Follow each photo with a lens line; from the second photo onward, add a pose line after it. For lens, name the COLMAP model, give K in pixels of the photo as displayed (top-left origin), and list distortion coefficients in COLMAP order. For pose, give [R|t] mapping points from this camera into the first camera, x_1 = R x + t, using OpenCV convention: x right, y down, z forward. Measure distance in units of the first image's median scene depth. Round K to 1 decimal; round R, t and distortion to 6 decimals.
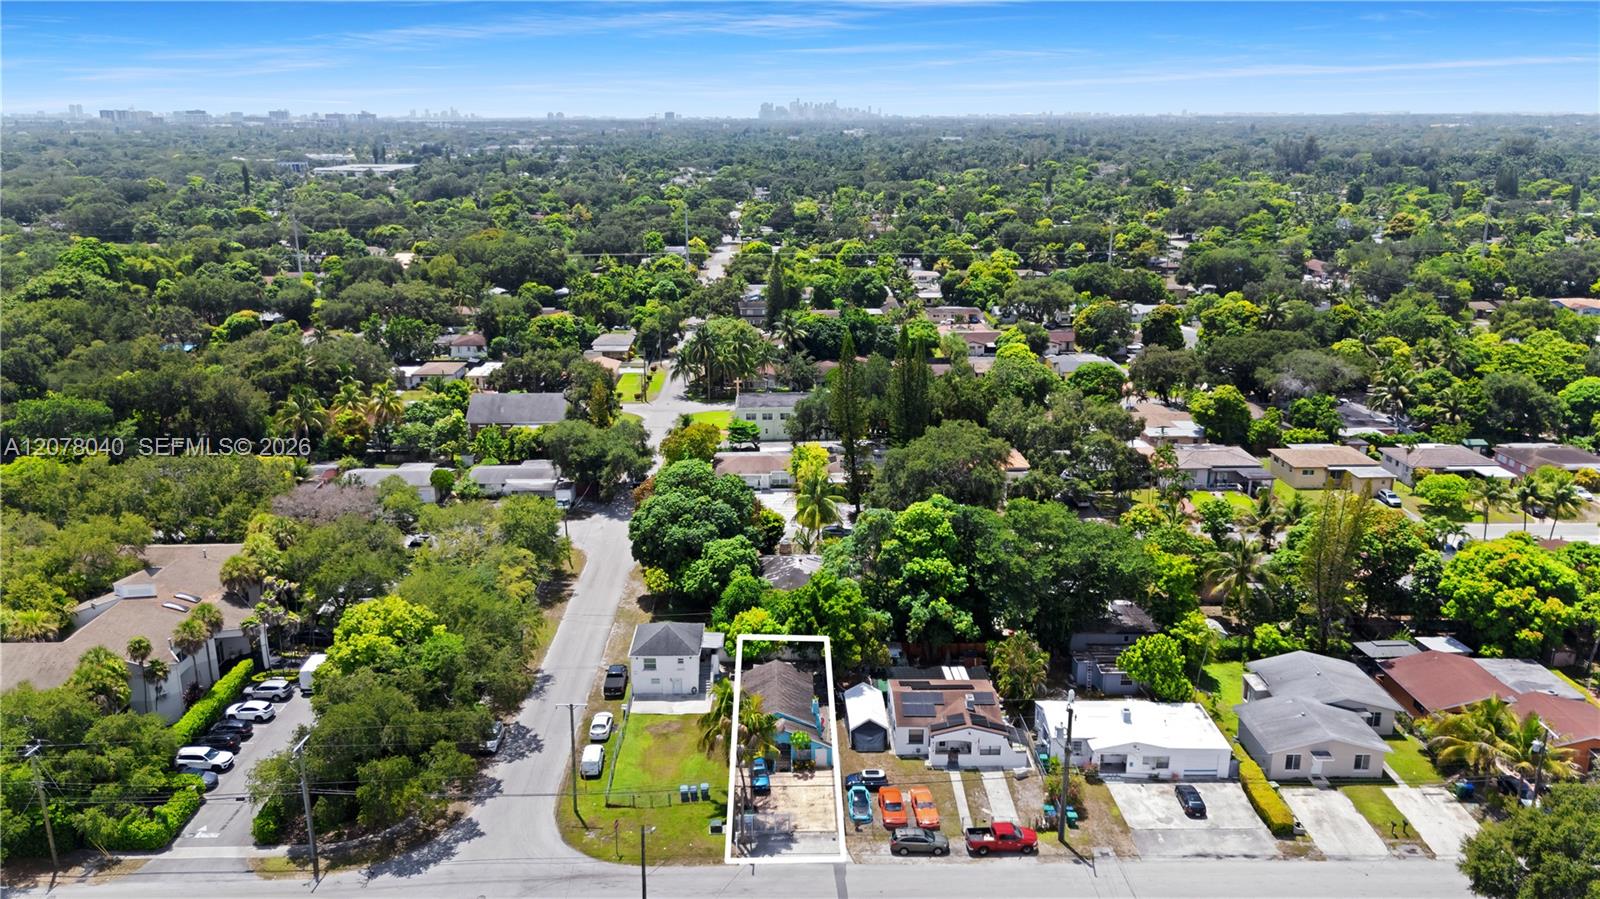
lens RADIAL K [[1190.1, 0, 797.2], [0, 1190.1, 461.3], [0, 0, 1]] dist [0.046381, -0.025967]
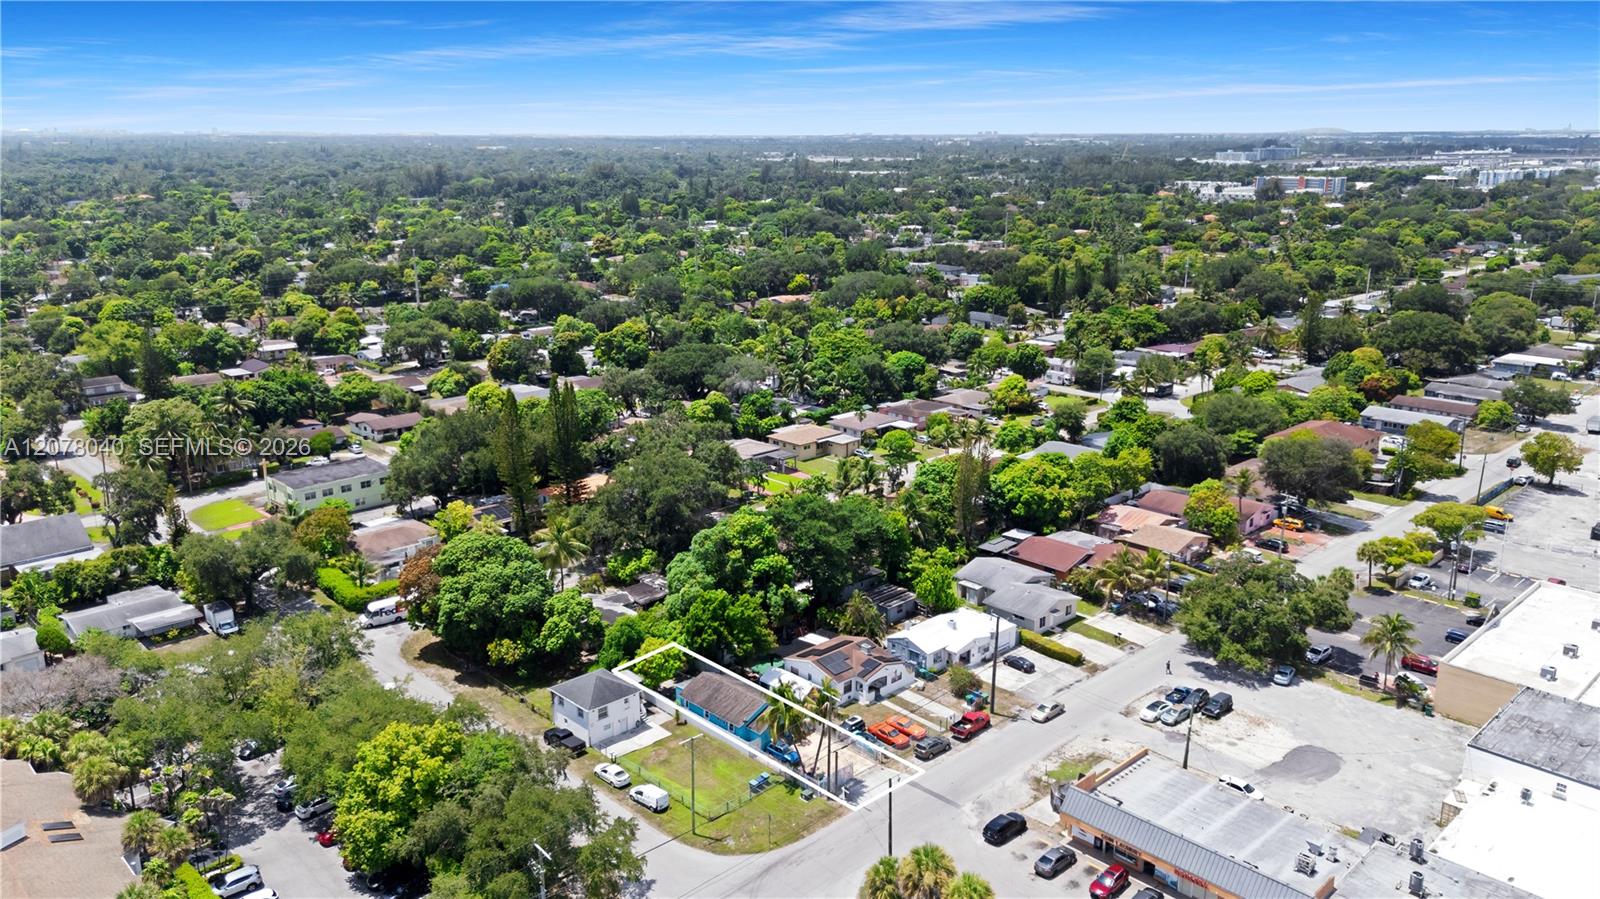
lens RADIAL K [[1190.1, 0, 800.6], [0, 1190.1, 451.8], [0, 0, 1]] dist [0.046381, -0.025967]
pose [[0.724916, -0.176030, 0.665965, -0.671439], [0.189714, 0.980427, 0.052642, -0.083976], [-0.662197, 0.088182, 0.744123, 0.057714]]
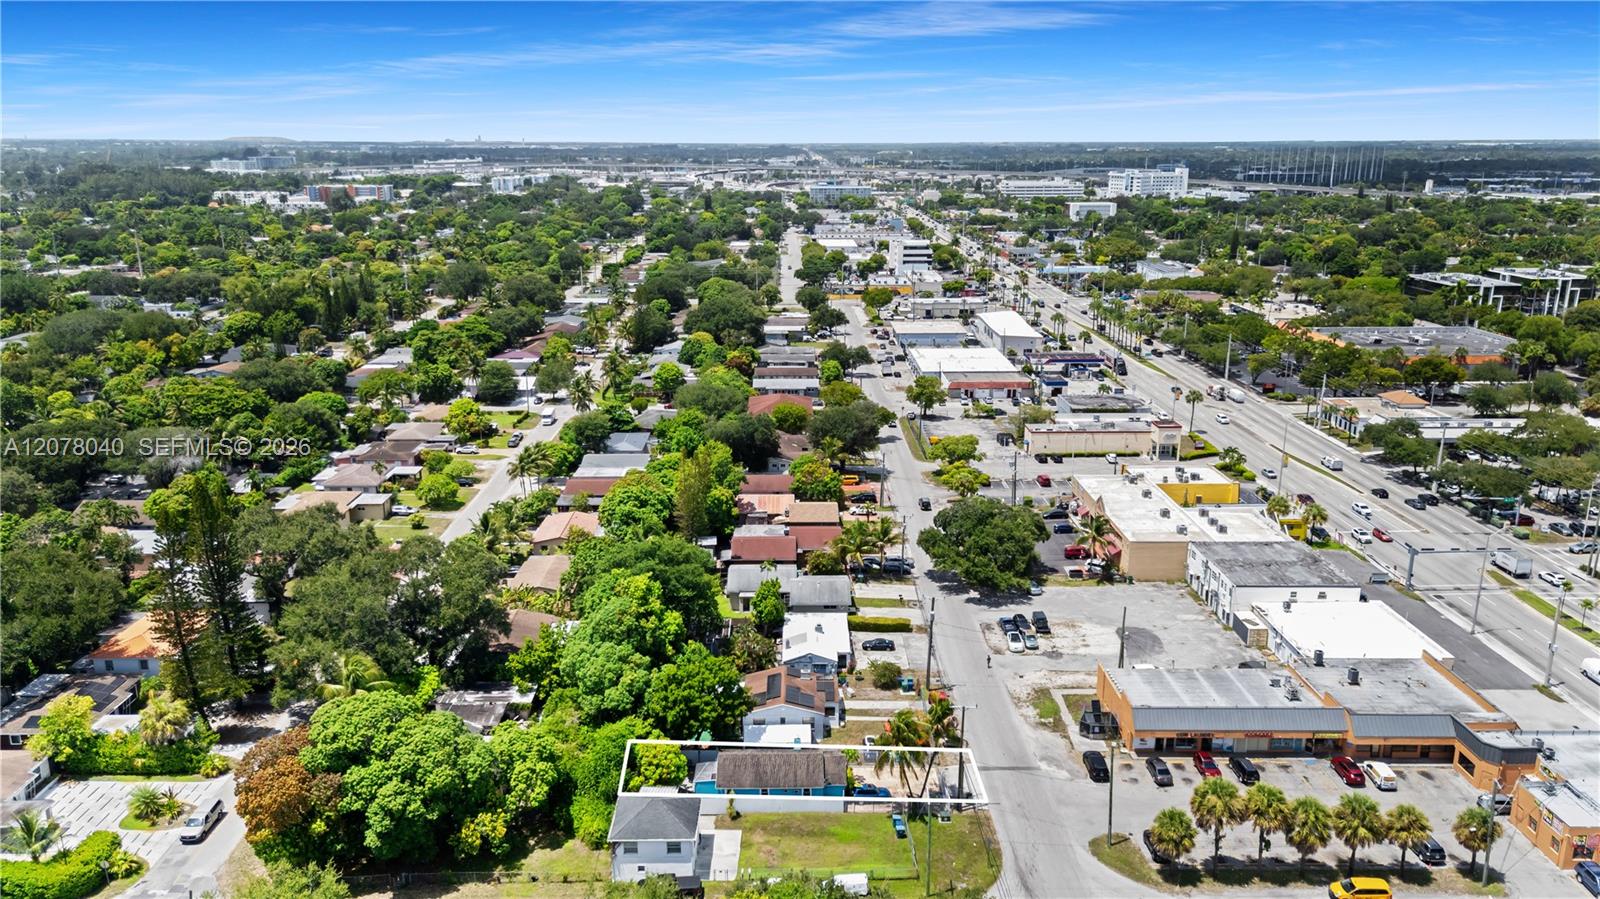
lens RADIAL K [[1190.1, 0, 801.9], [0, 1190.1, 453.1], [0, 0, 1]] dist [0.046381, -0.025967]
pose [[-0.009679, -0.250117, 0.968167, -0.921113], [0.276249, 0.929863, 0.242984, -0.292224], [-0.961037, 0.269807, 0.060094, 0.796164]]
